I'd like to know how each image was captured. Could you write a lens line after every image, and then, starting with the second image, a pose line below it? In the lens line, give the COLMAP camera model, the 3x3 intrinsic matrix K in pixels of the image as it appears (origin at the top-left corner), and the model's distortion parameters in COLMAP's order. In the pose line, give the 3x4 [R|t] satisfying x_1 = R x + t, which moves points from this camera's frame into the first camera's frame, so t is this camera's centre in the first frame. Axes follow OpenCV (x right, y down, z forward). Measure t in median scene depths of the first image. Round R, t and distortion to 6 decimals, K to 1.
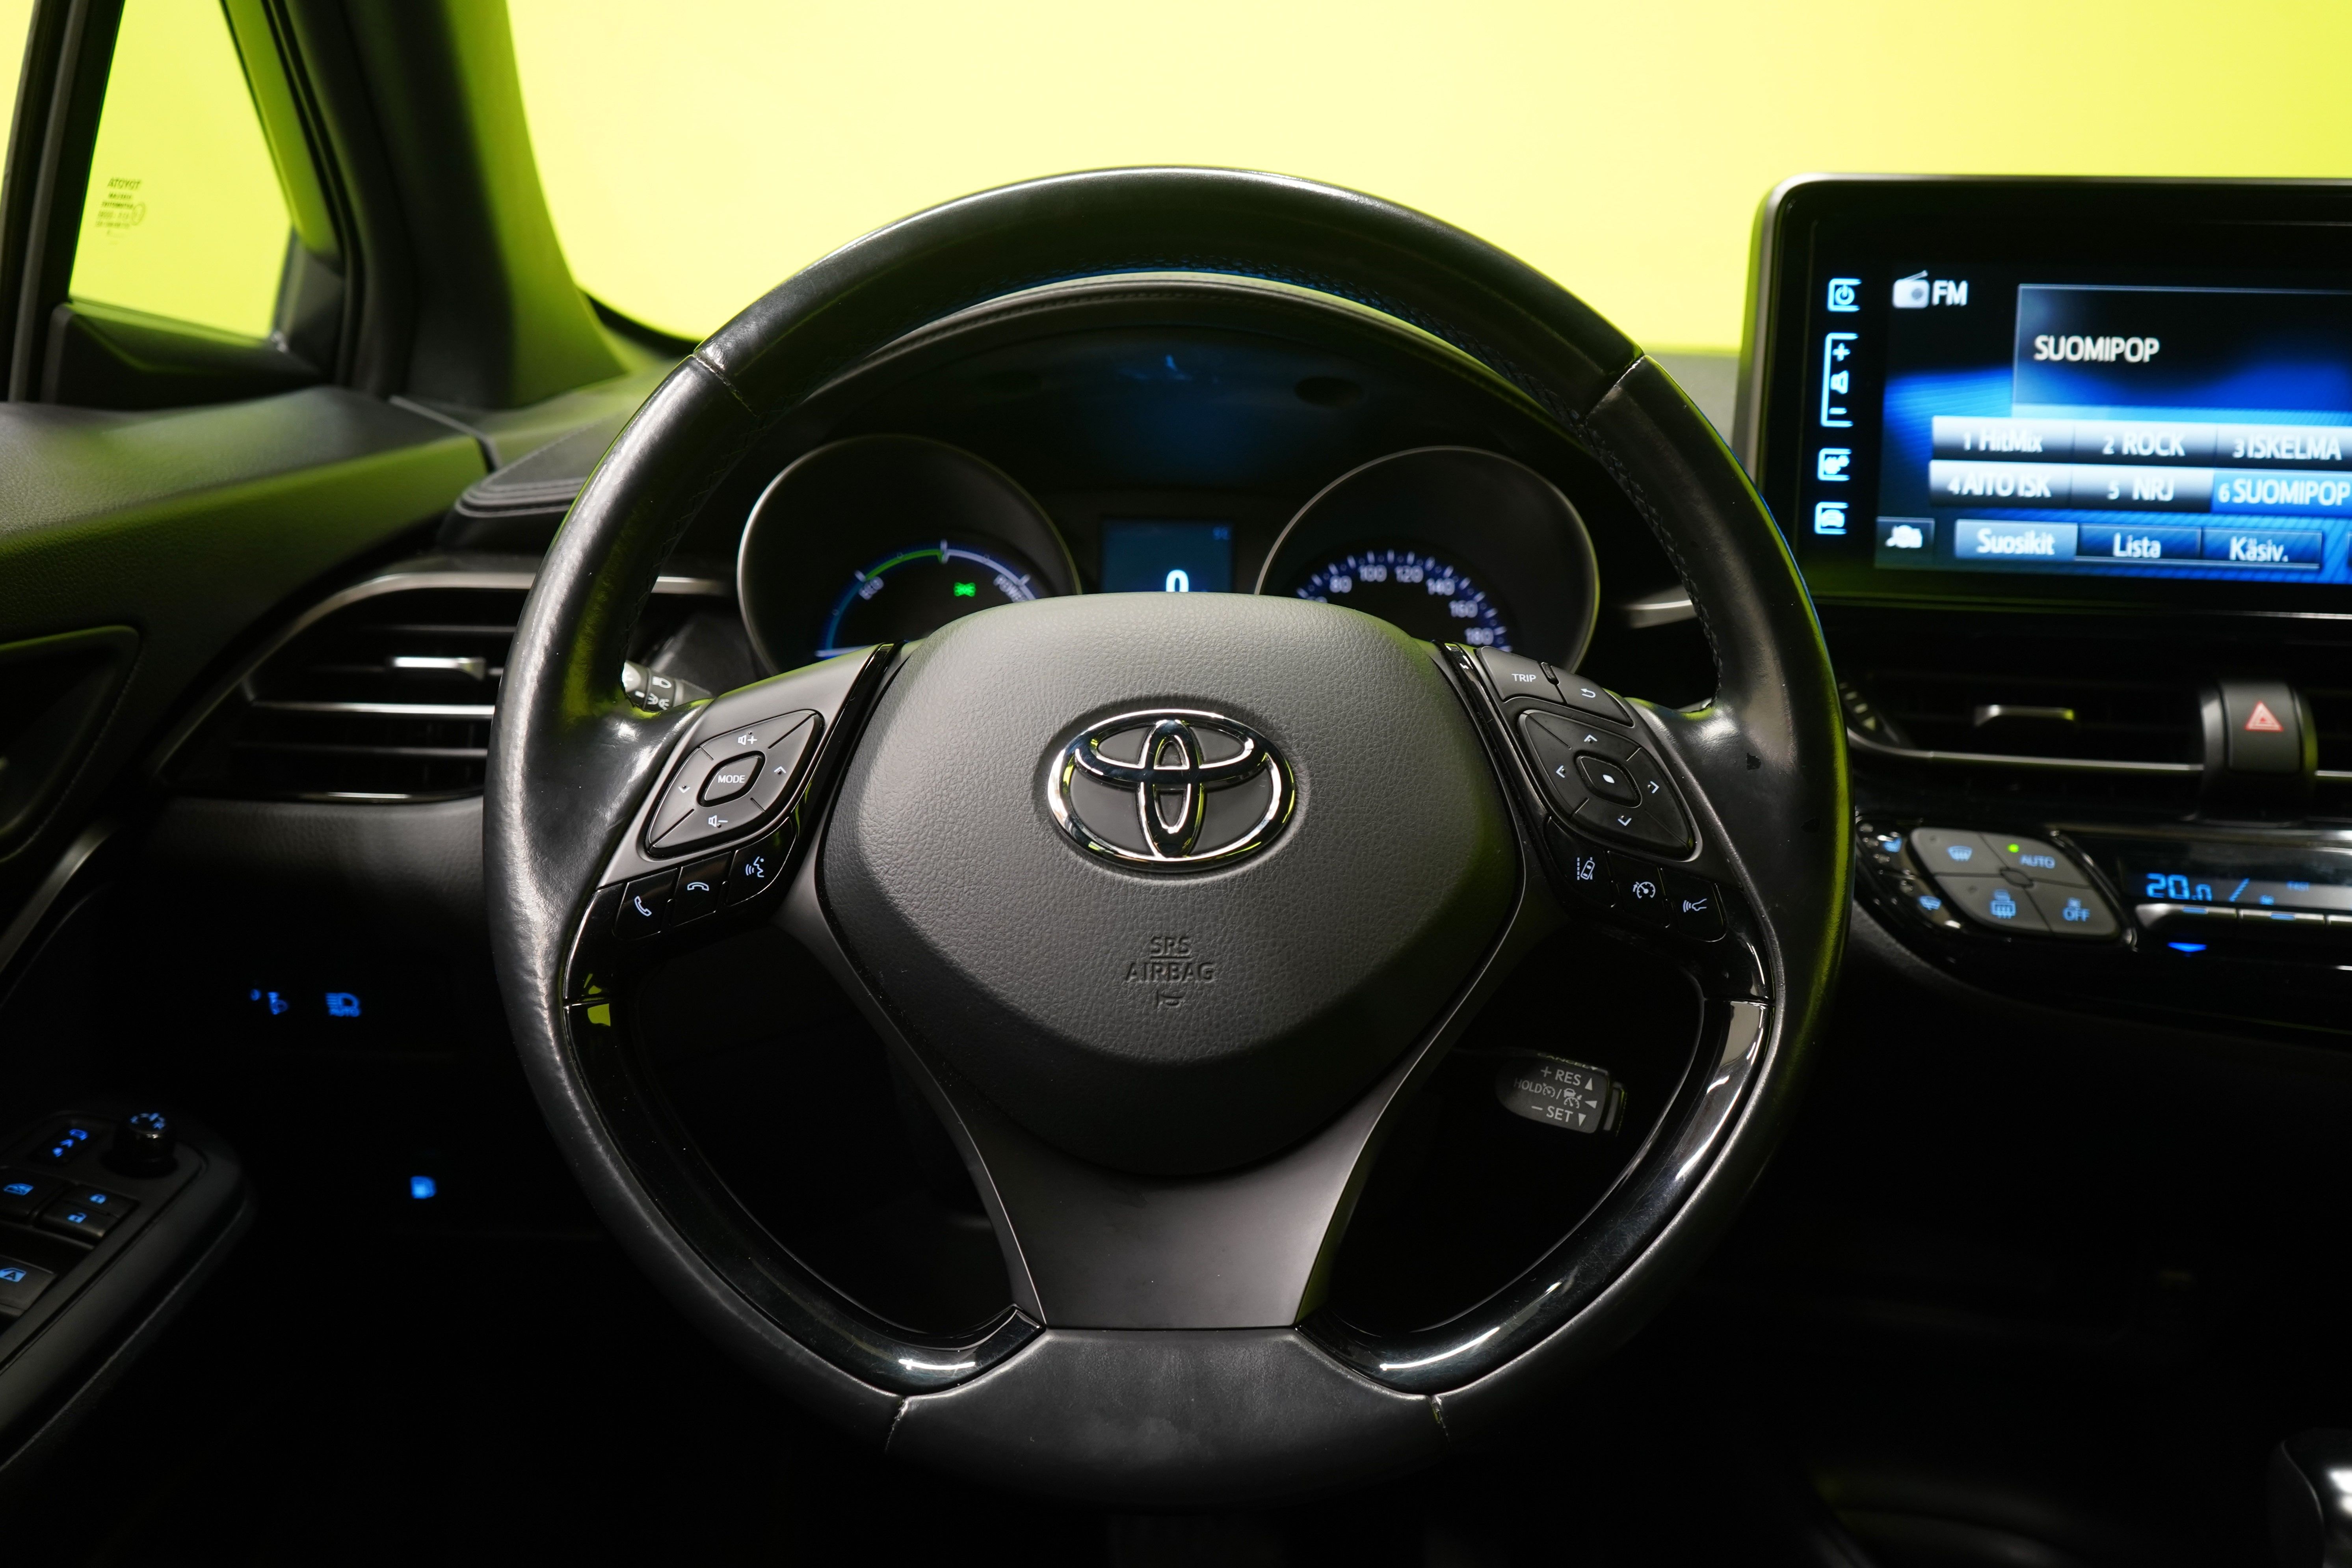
lens RADIAL K [[2152.3, 0, 1174.9], [0, 2152.3, 776.9], [0, 0, 1]] dist [0.004749, 0.000000]
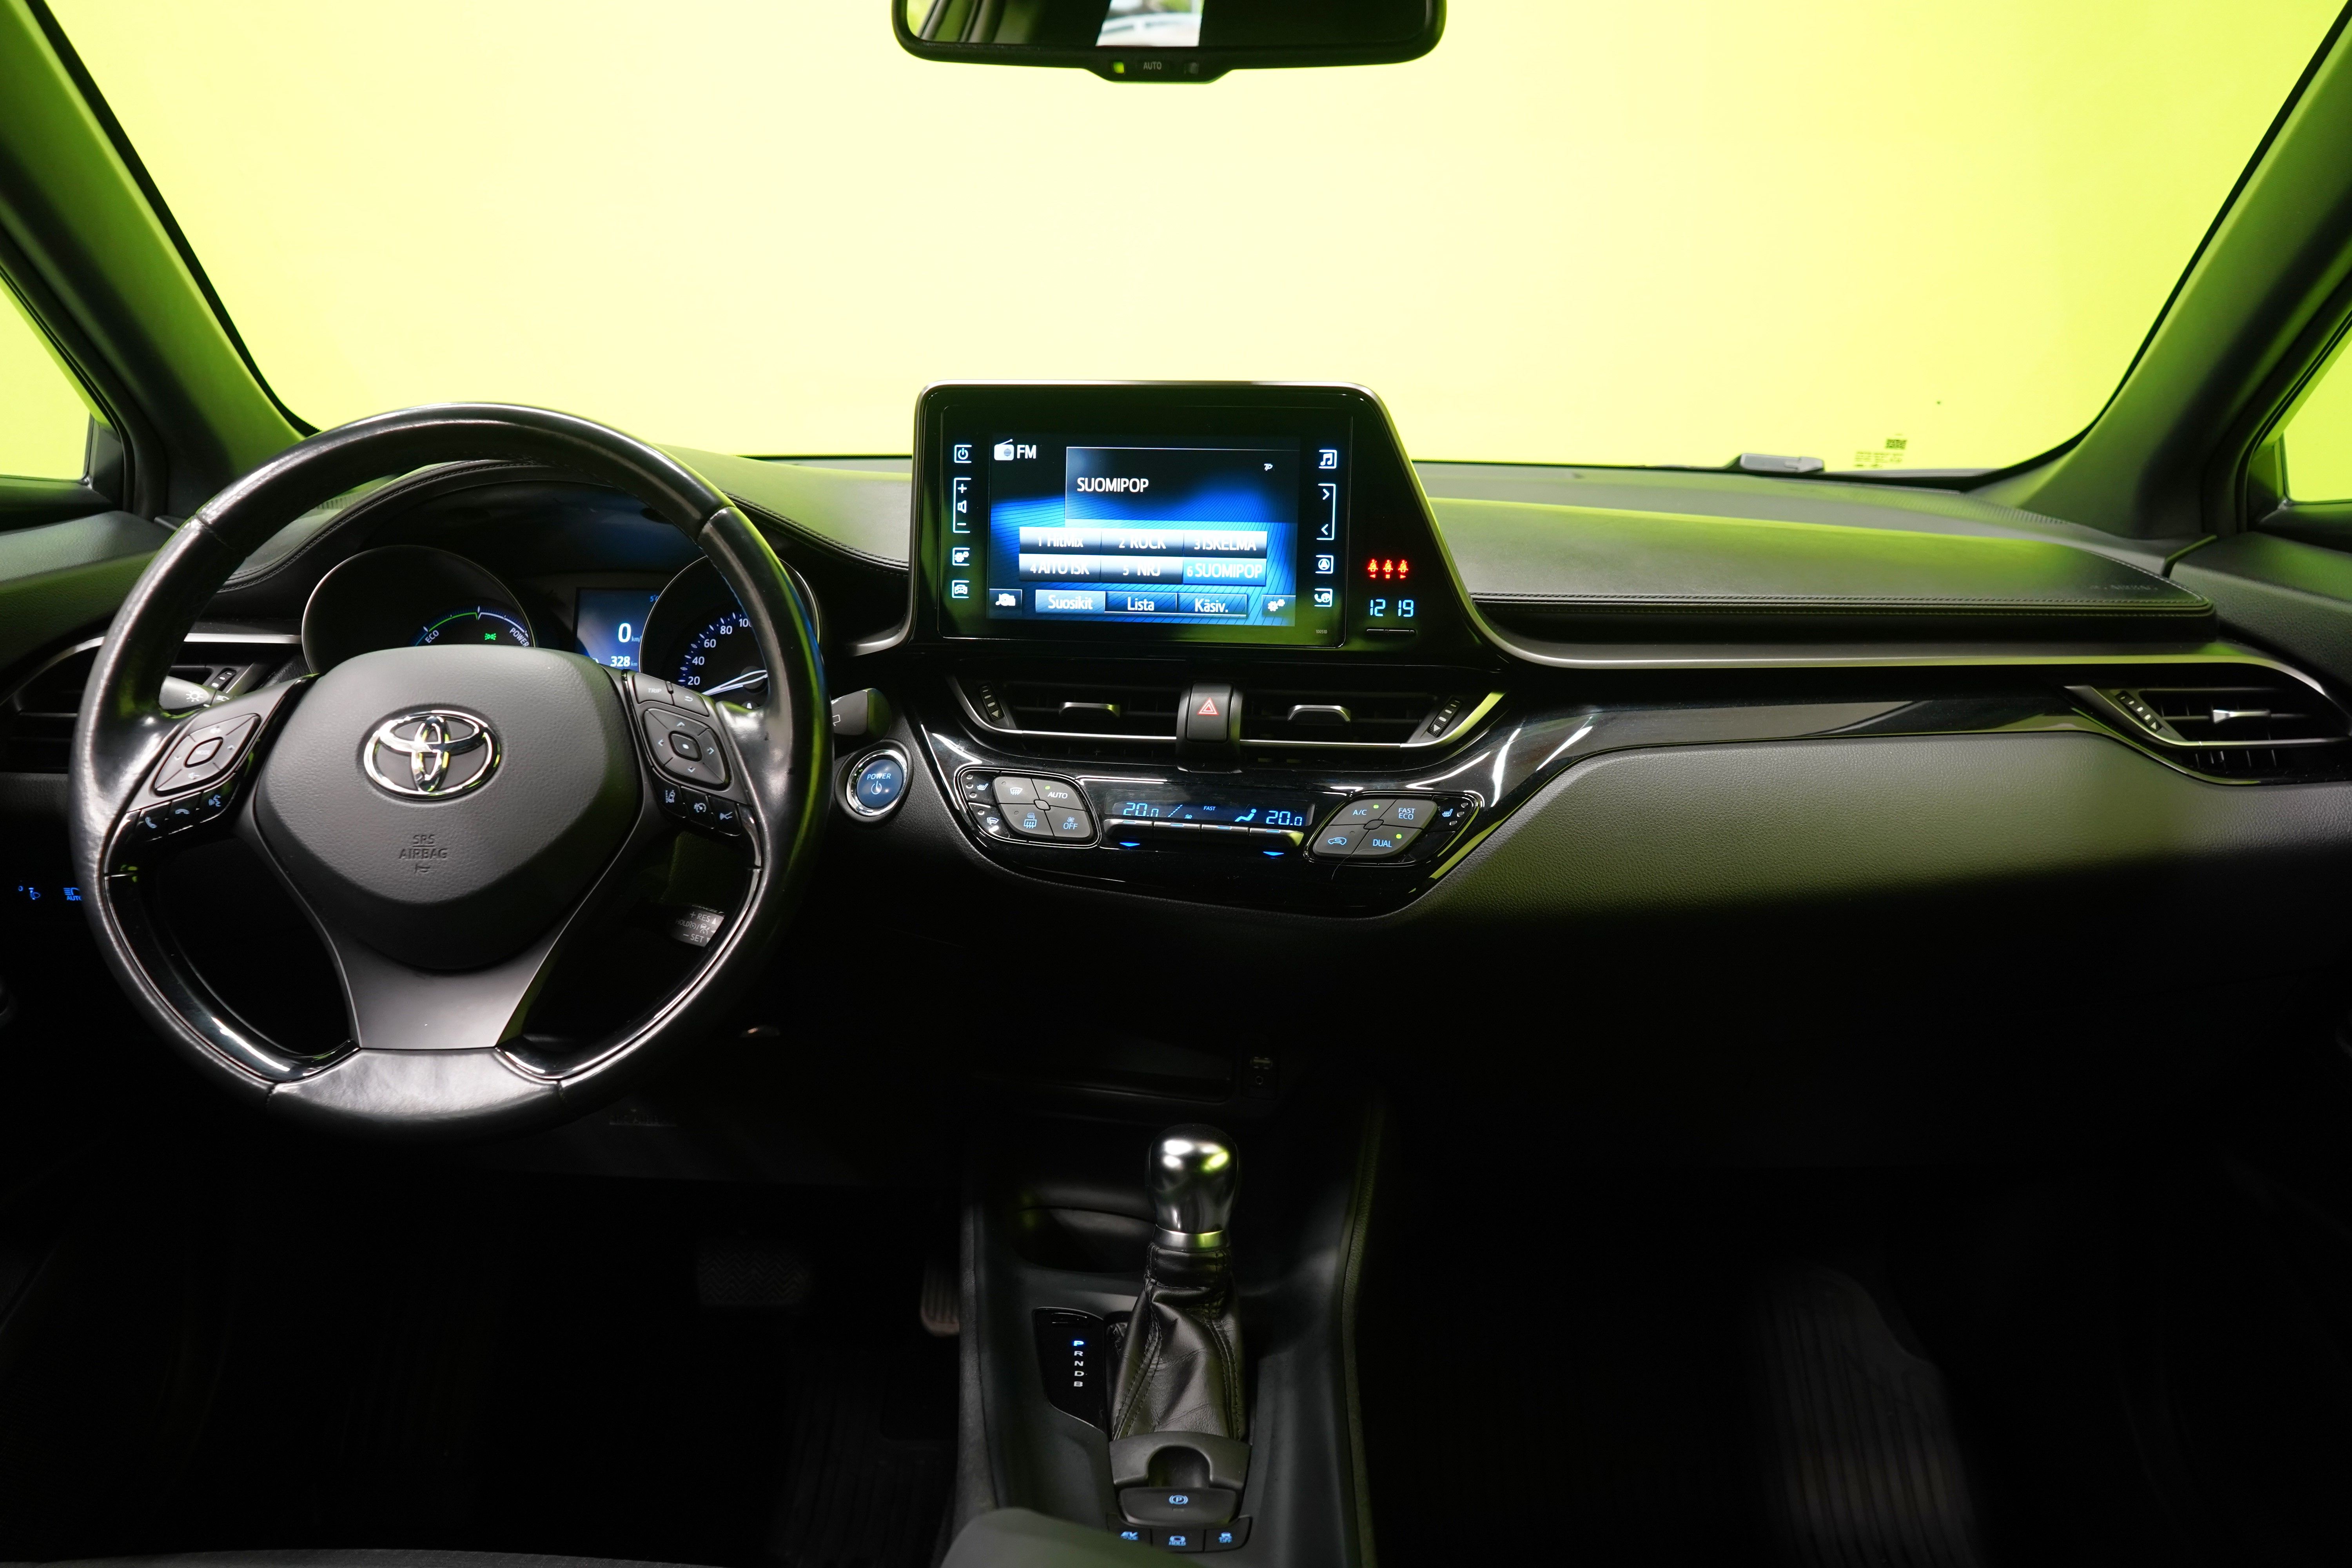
lens RADIAL K [[1853.2, 0, 1178.0], [0, 1853.2, 790.1], [0, 0, 1]] dist [-0.037776, 0.010873]
pose [[0.999929, -0.011532, -0.002899, 0.480972], [0.011564, 0.999871, 0.011168, 0.019465], [0.002770, -0.011201, 0.999933, -0.419476]]
